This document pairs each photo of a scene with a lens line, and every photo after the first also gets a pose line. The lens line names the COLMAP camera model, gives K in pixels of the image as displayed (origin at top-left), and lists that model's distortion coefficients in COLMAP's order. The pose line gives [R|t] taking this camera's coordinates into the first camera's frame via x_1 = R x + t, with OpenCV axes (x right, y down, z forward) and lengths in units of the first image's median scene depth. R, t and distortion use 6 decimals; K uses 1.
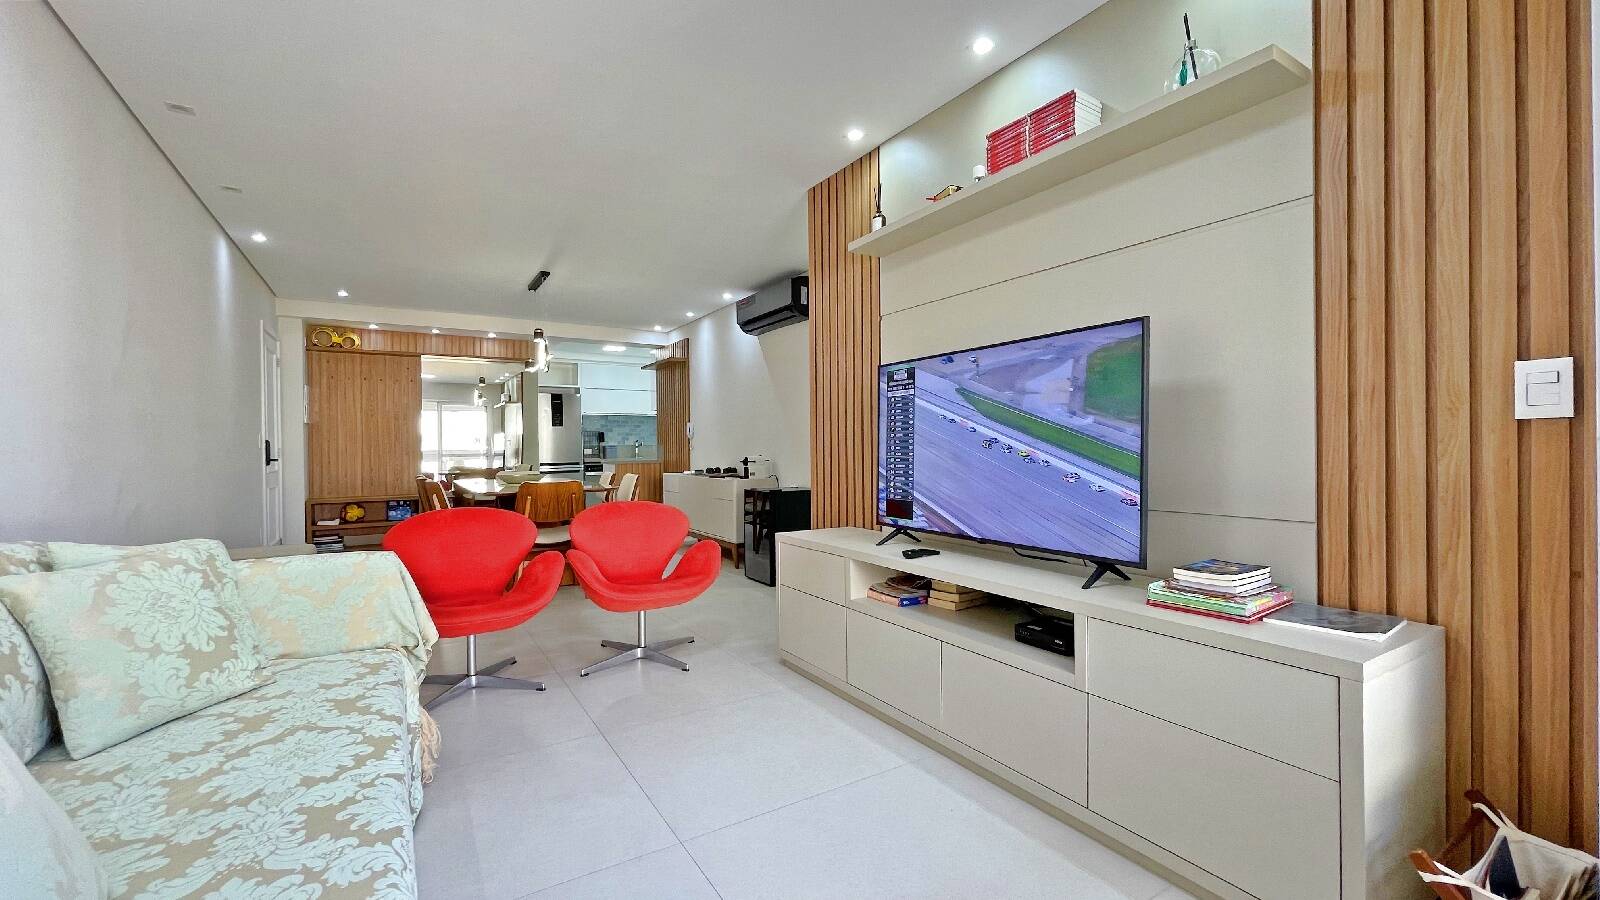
lens RADIAL K [[651.9, 0, 800.9], [0, 651.9, 450.8], [0, 0, 1]] dist [0.002340, -0.000185]
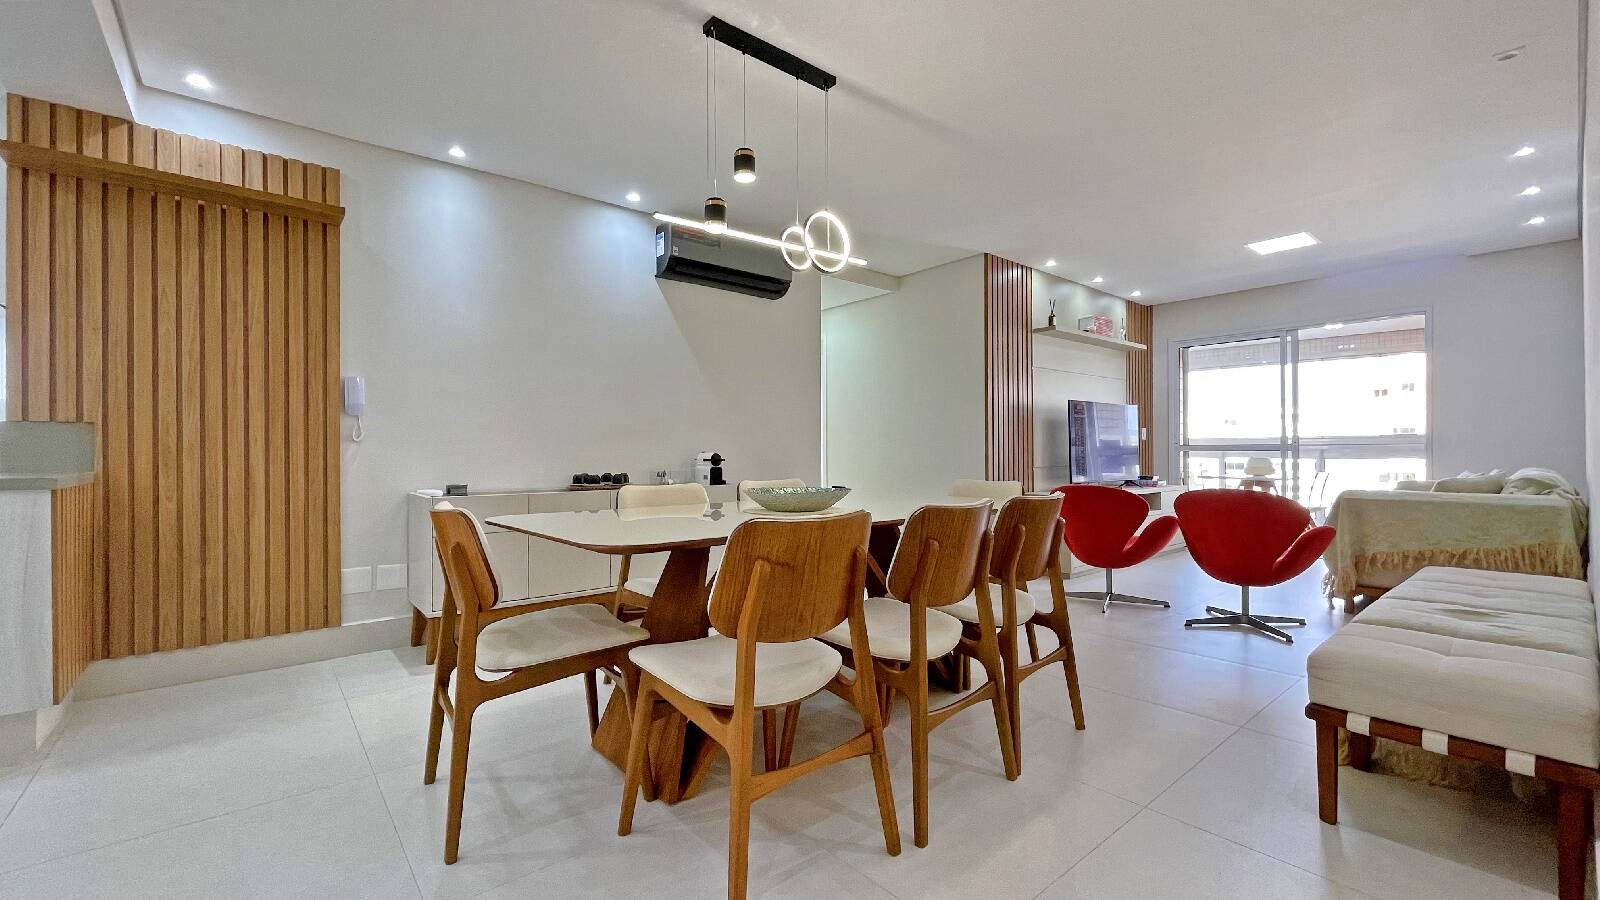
lens RADIAL K [[657.2, 0, 794.8], [0, 657.2, 450.9], [0, 0, 1]] dist [0.000623, 0.000086]
pose [[-0.137954, 0.012777, 0.990356, -0.853058], [0.011441, 0.999871, -0.011306, 0.015649], [-0.990373, 0.009771, -0.138082, 1.054827]]
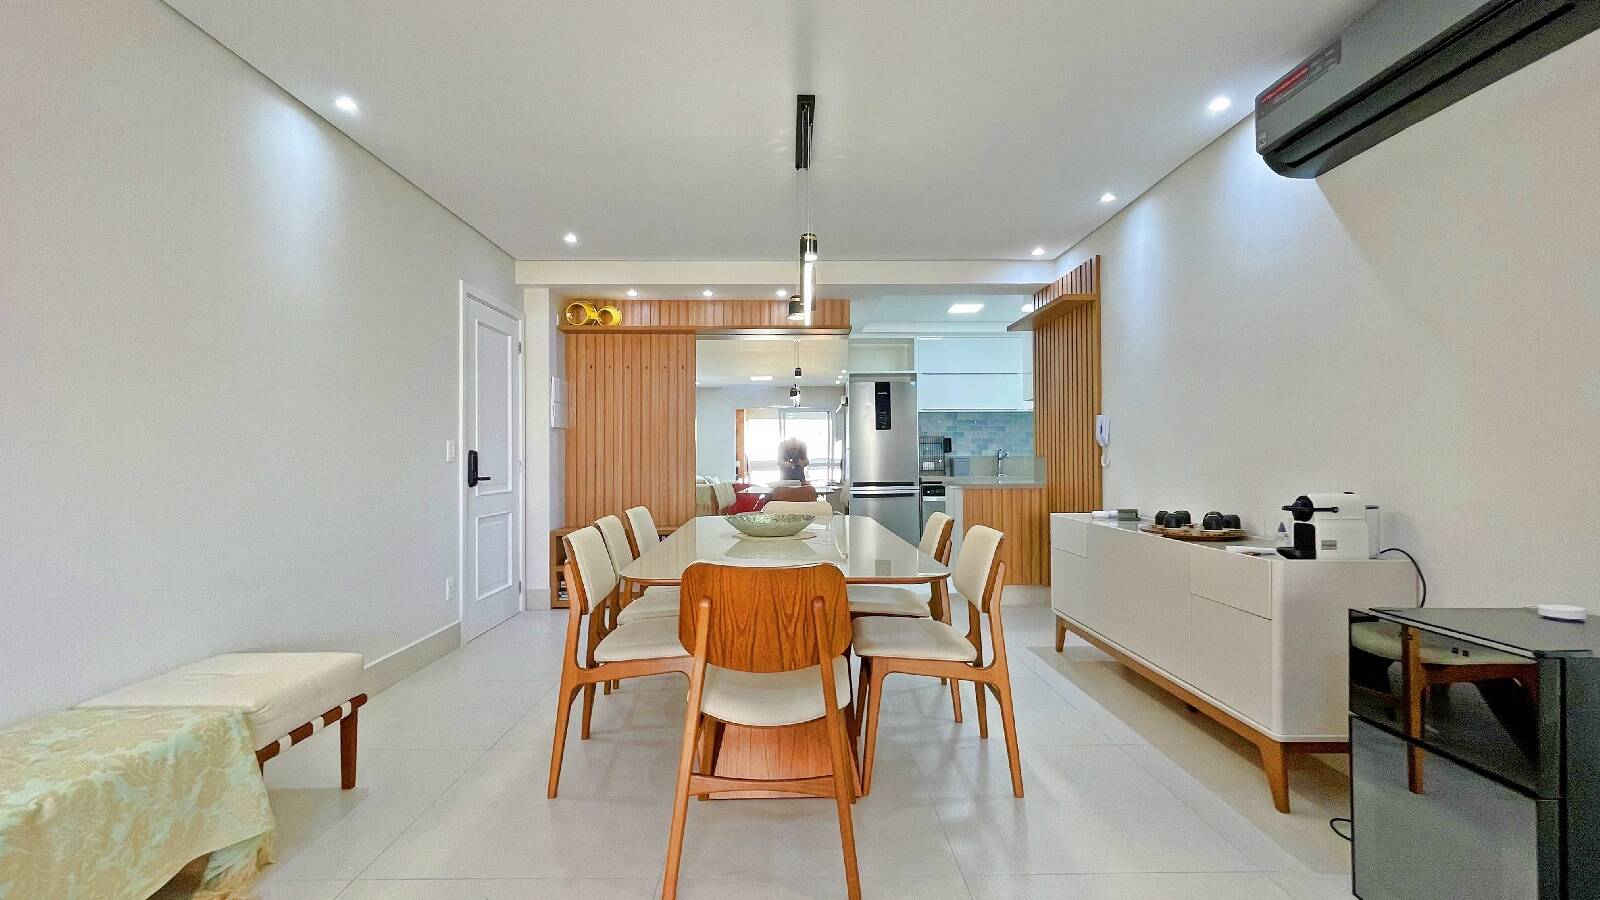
lens RADIAL K [[676.9, 0, 795.8], [0, 676.9, 450.6], [0, 0, 1]] dist [0.002370, 0.000112]
pose [[0.857461, -0.000196, -0.514548, -0.137712], [-0.006542, 0.999915, -0.011282, -0.010802], [0.514507, 0.013040, 0.857387, 0.552272]]
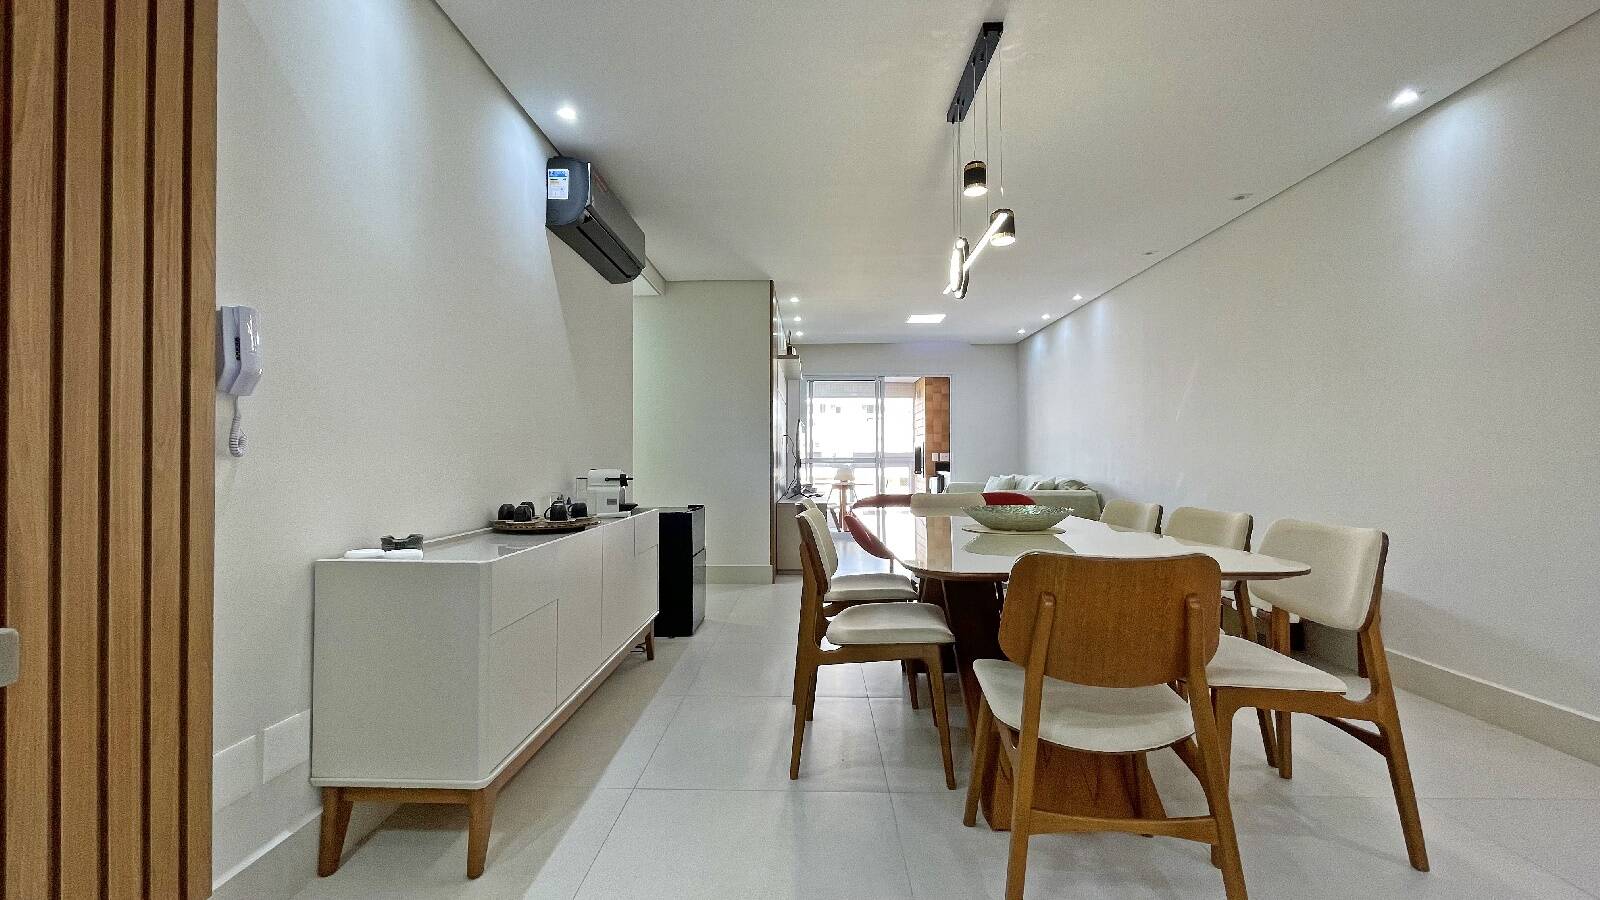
lens RADIAL K [[648.3, 0, 794.9], [0, 648.3, 451.3], [0, 0, 1]] dist [0.002661, -0.000025]
pose [[-0.835335, 0.016791, 0.549484, -0.543974], [0.012250, 0.999854, -0.011930, 0.000211], [-0.549604, -0.003234, -0.835419, 1.447151]]
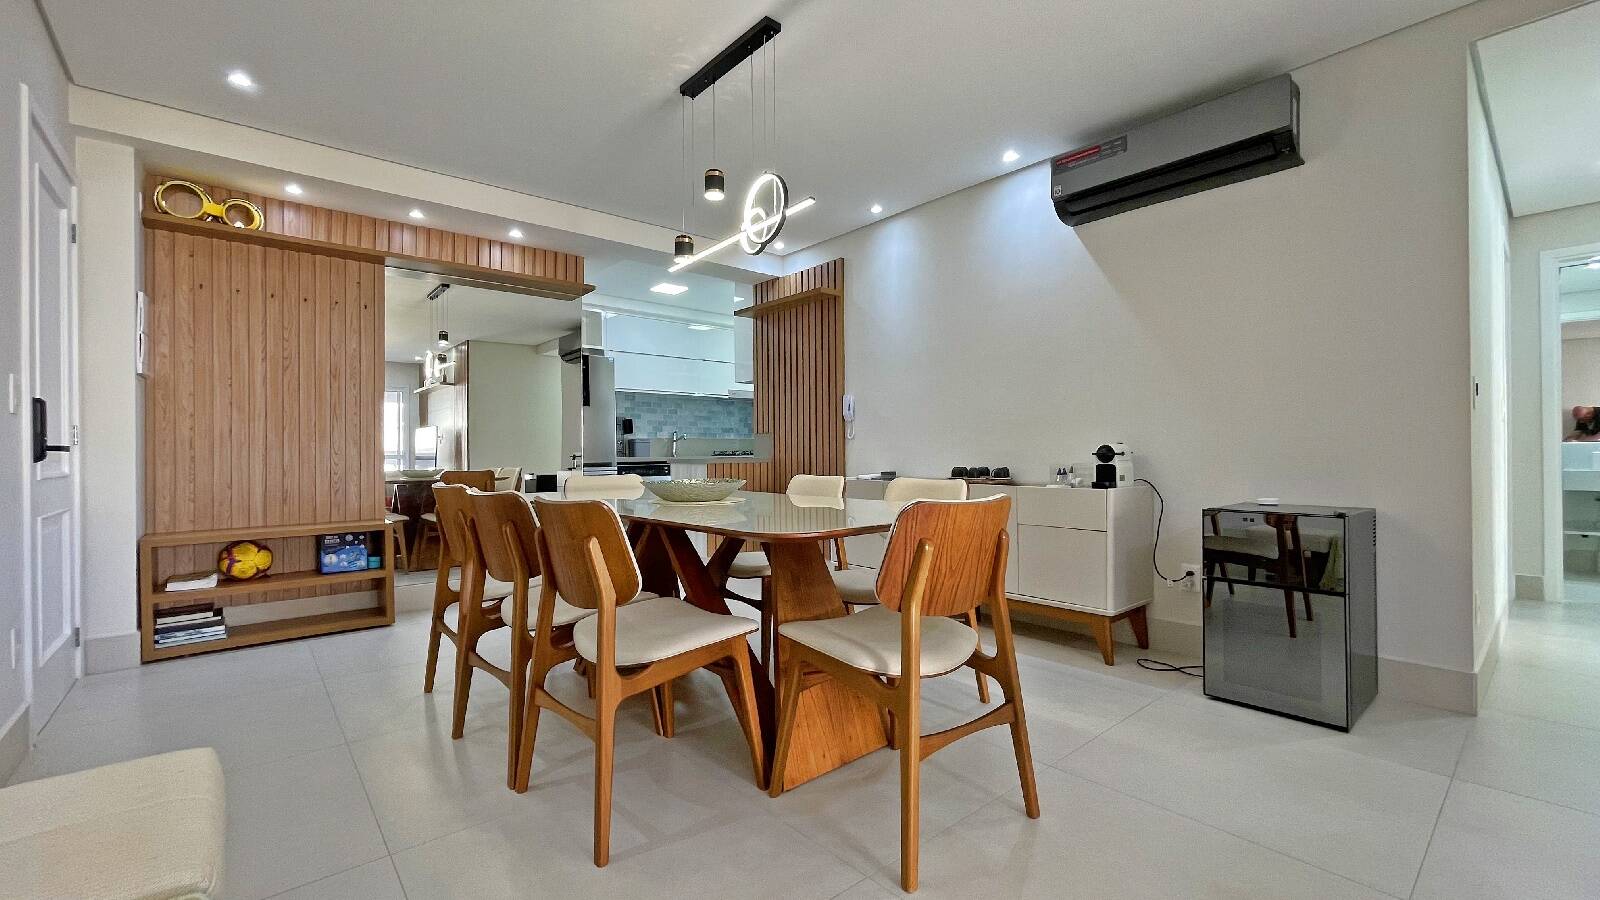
lens RADIAL K [[657.2, 0, 794.8], [0, 657.2, 450.9], [0, 0, 1]] dist [0.000623, 0.000086]
pose [[0.988508, 0.002642, 0.151144, -0.425597], [-0.001272, 0.999957, -0.009165, 0.019142], [-0.151162, 0.008867, 0.988469, 0.538615]]
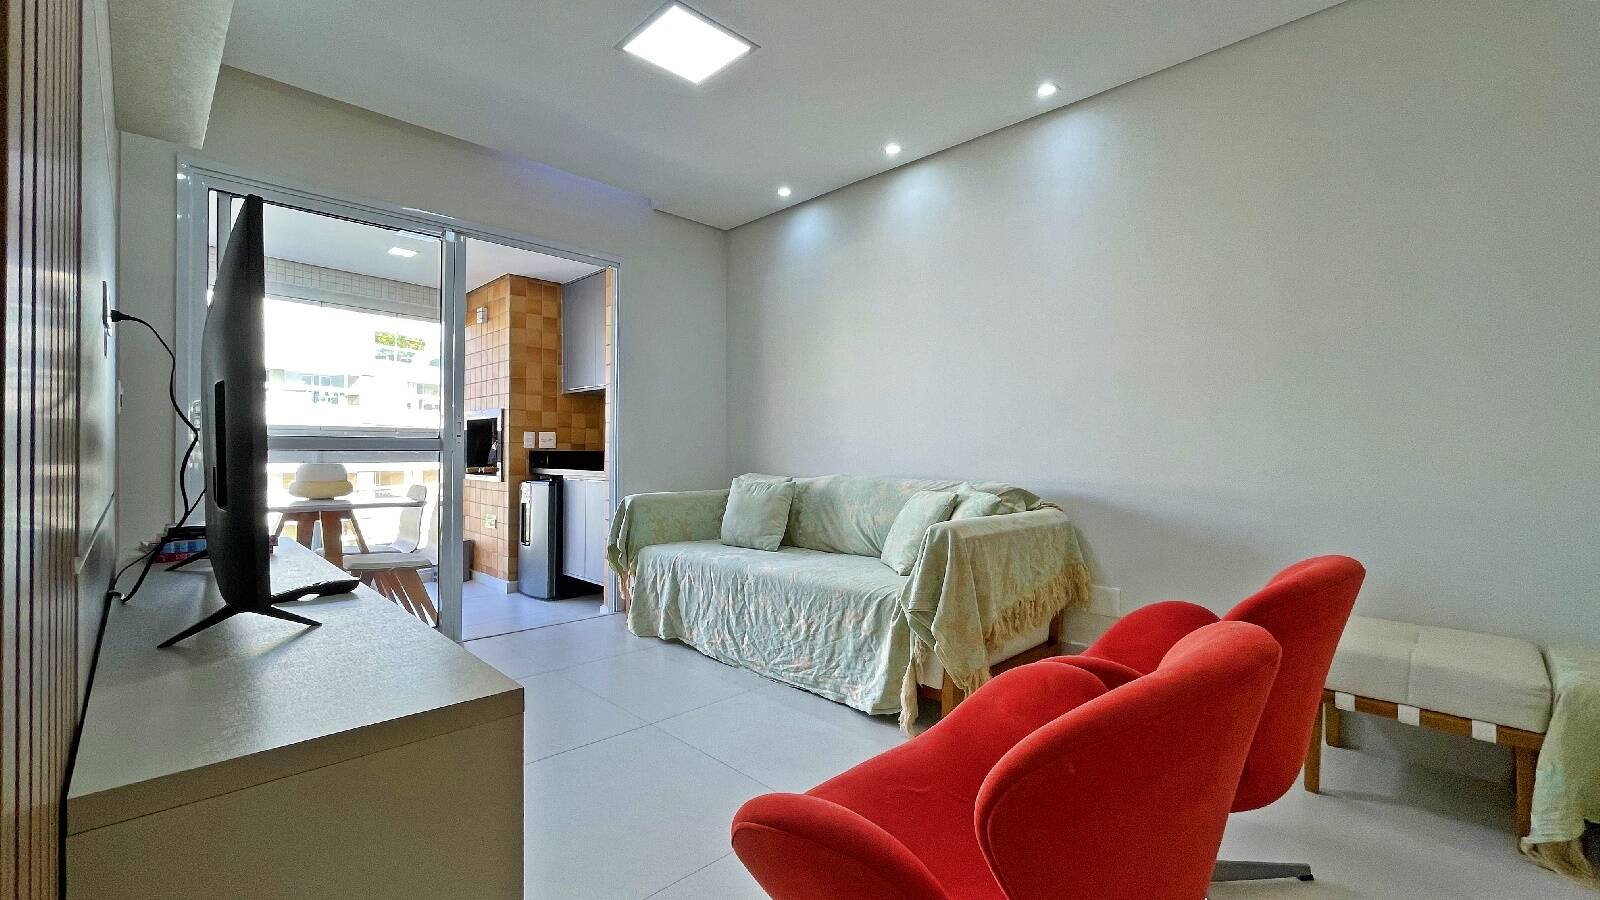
lens RADIAL K [[652.2, 0, 800.0], [0, 652.2, 450.0], [0, 0, 1]] dist [-0.021237, -0.000032]
pose [[-0.971633, 0.004816, -0.236446, -0.053811], [0.002917, 0.999961, 0.008380, 0.006814], [0.236477, 0.007453, -0.971609, 0.734004]]
